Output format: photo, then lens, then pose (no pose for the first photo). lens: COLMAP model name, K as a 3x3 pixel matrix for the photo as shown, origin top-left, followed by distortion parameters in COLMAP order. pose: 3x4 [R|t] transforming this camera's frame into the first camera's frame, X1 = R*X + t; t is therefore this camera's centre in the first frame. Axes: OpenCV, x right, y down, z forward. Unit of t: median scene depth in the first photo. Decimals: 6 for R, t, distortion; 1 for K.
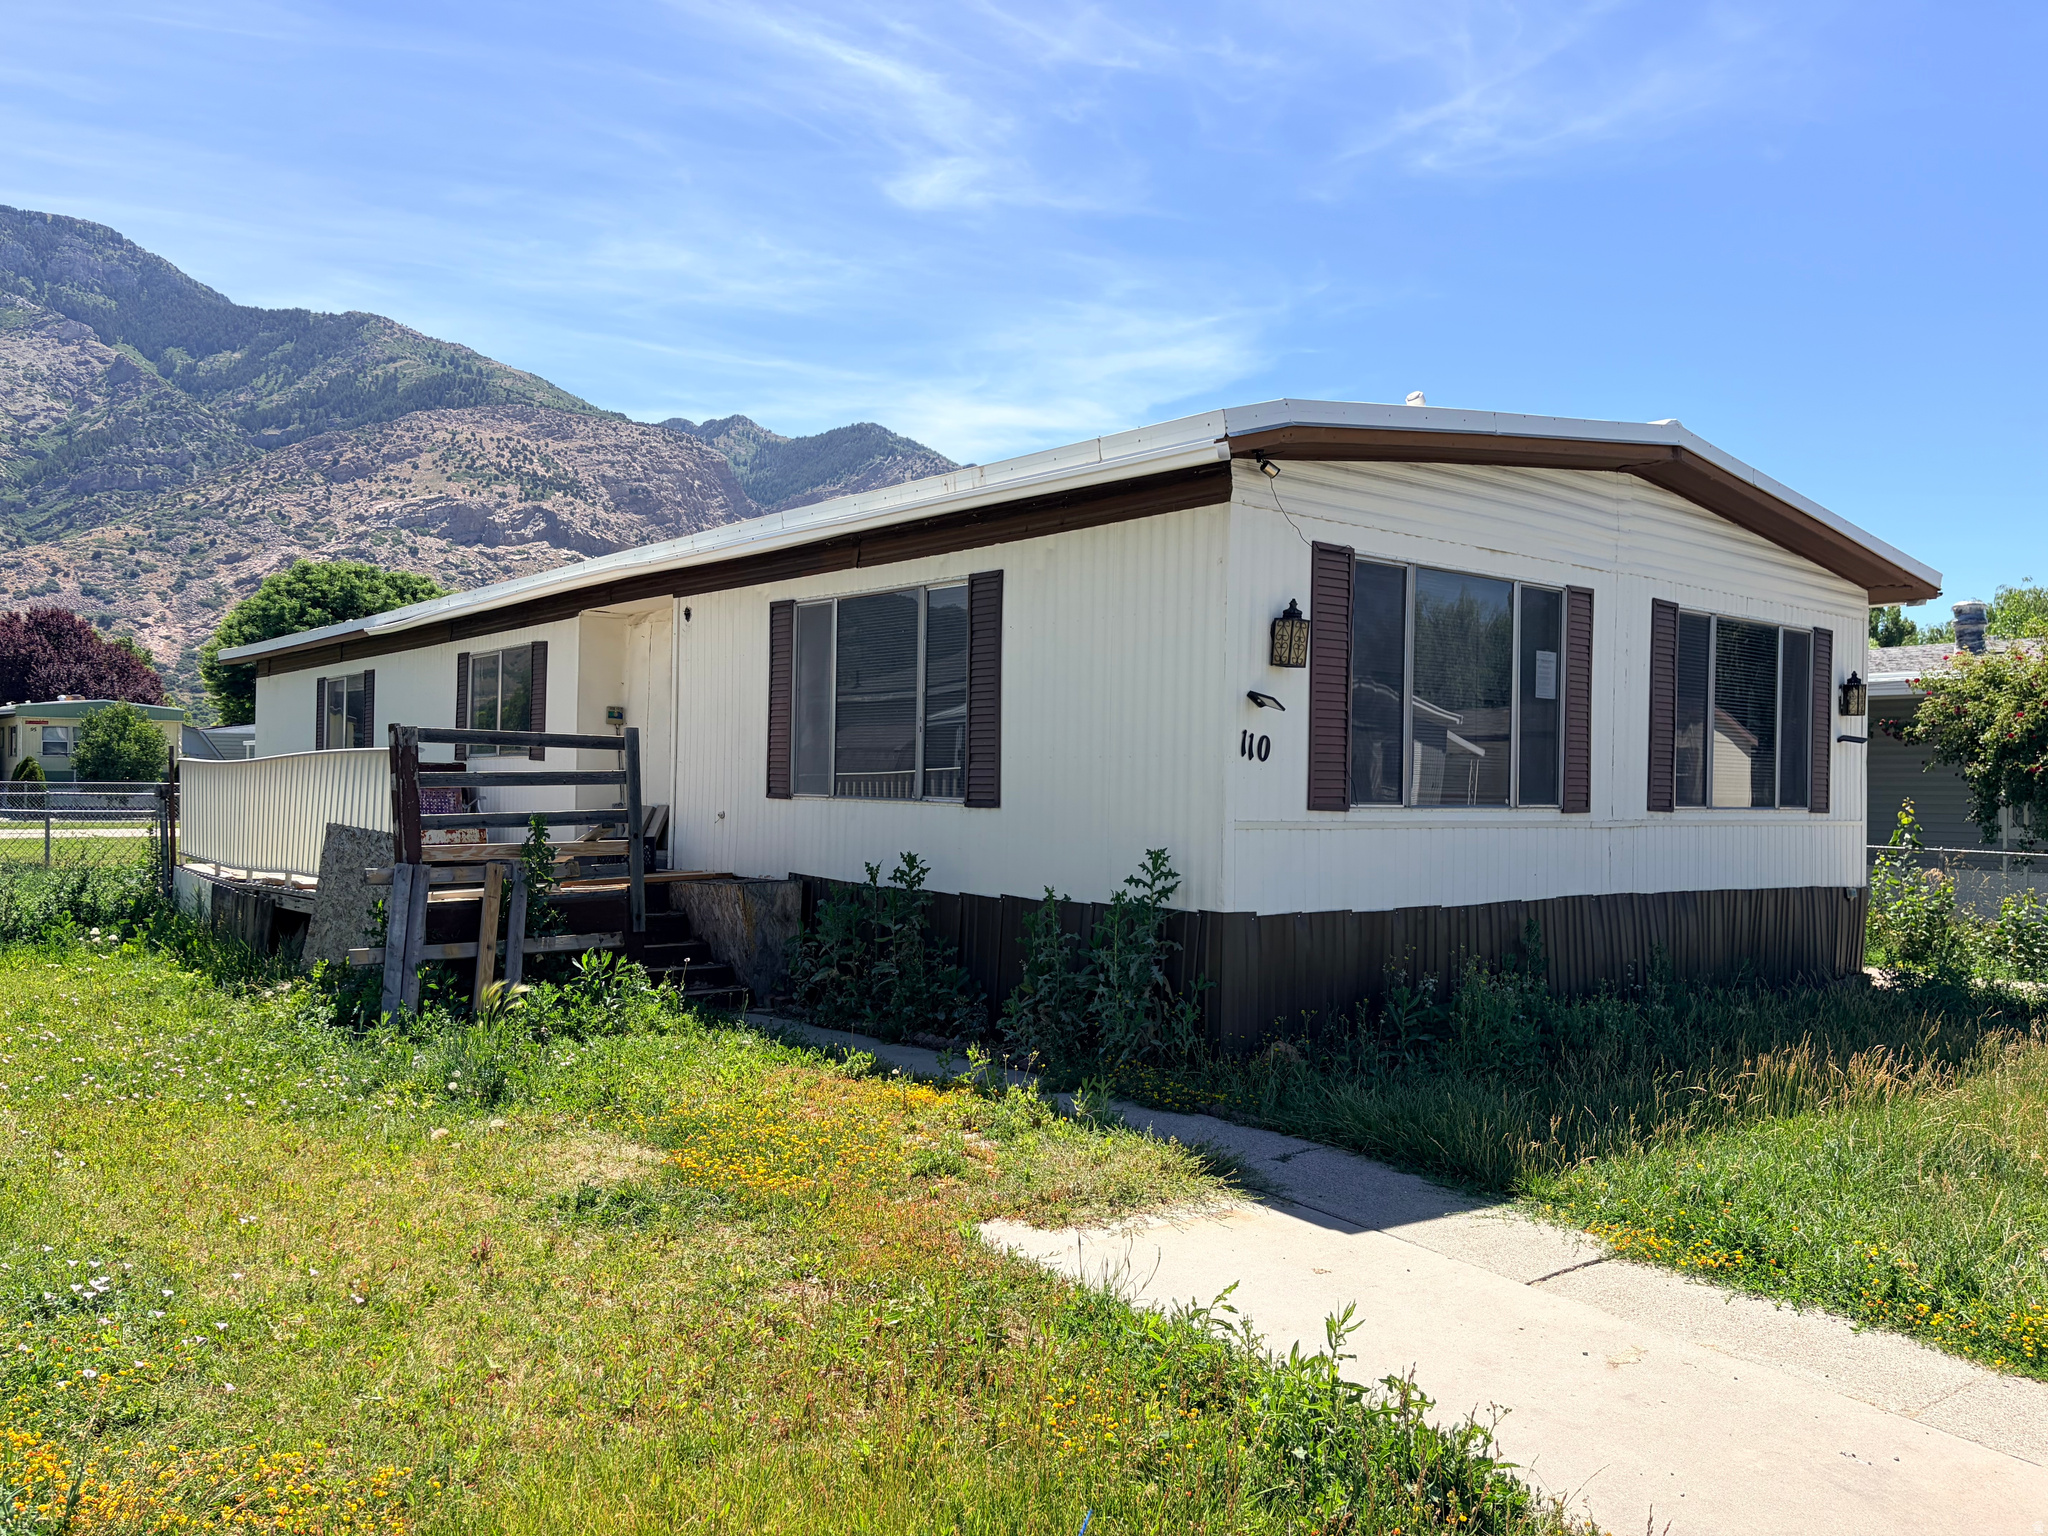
lens RADIAL K [[1571.9, 0, 1024.0], [0, 1571.9, 768.0], [0, 0, 1]] dist [0.011008, 0.007734]
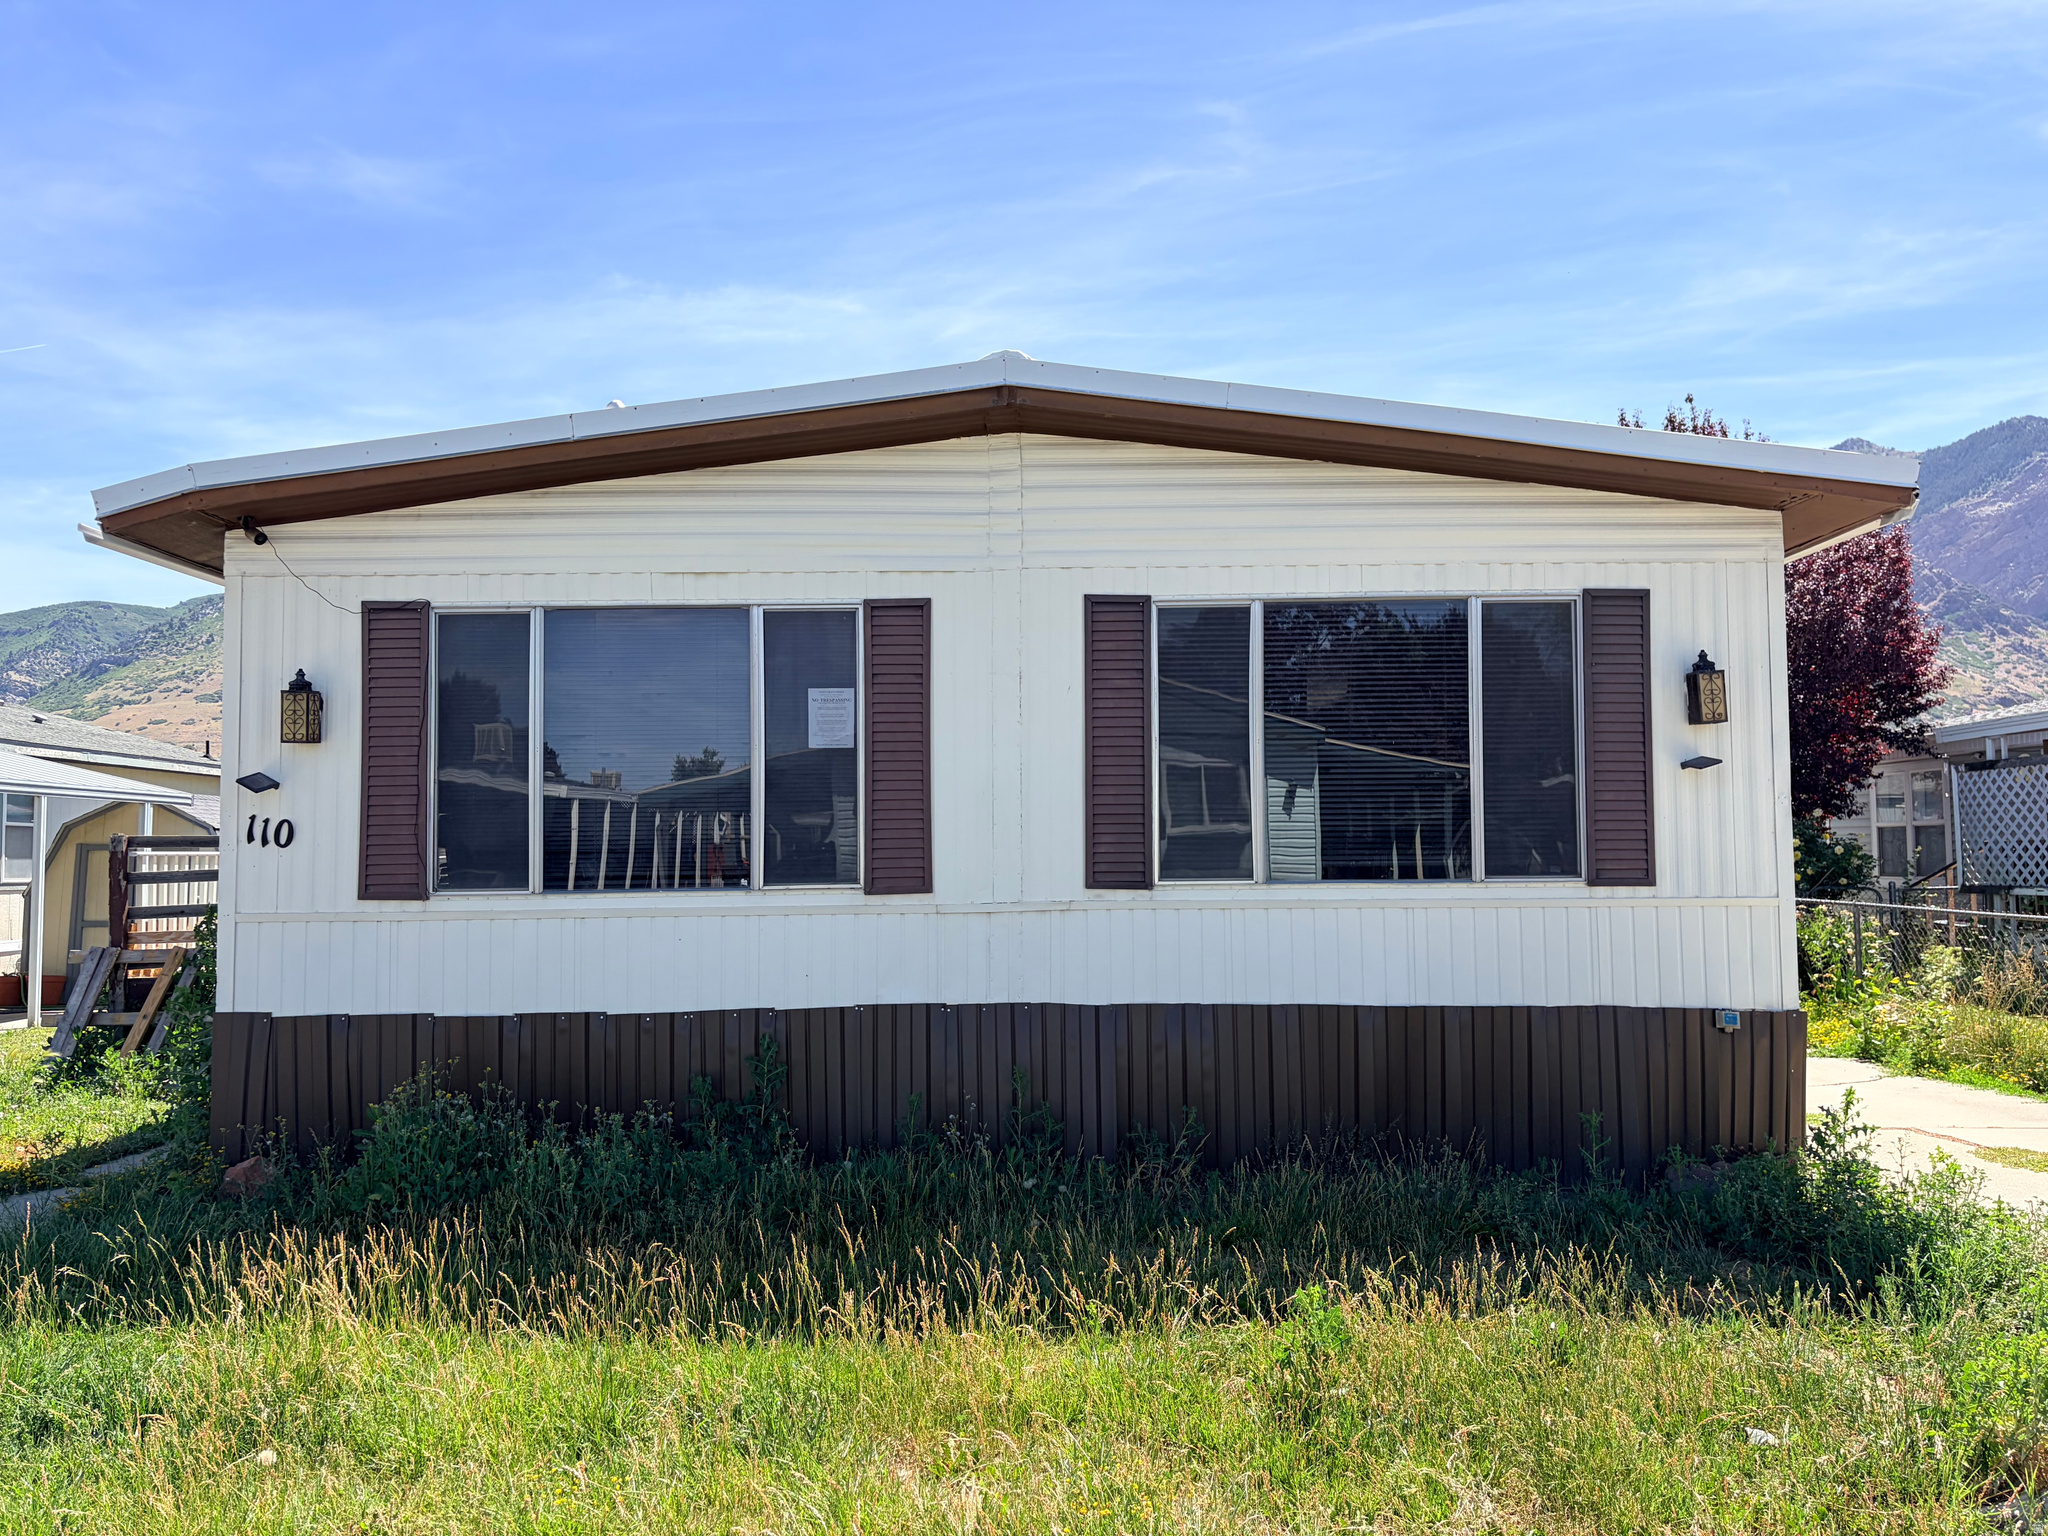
lens RADIAL K [[1609.6, 0, 1024.0], [0, 1609.6, 768.0], [0, 0, 1]] dist [0.032495, -0.007190]
pose [[0.771914, -0.062389, -0.632658, 0.652240], [0.031138, 0.997689, -0.060393, 0.012000], [0.634963, 0.026919, 0.772073, 0.321530]]
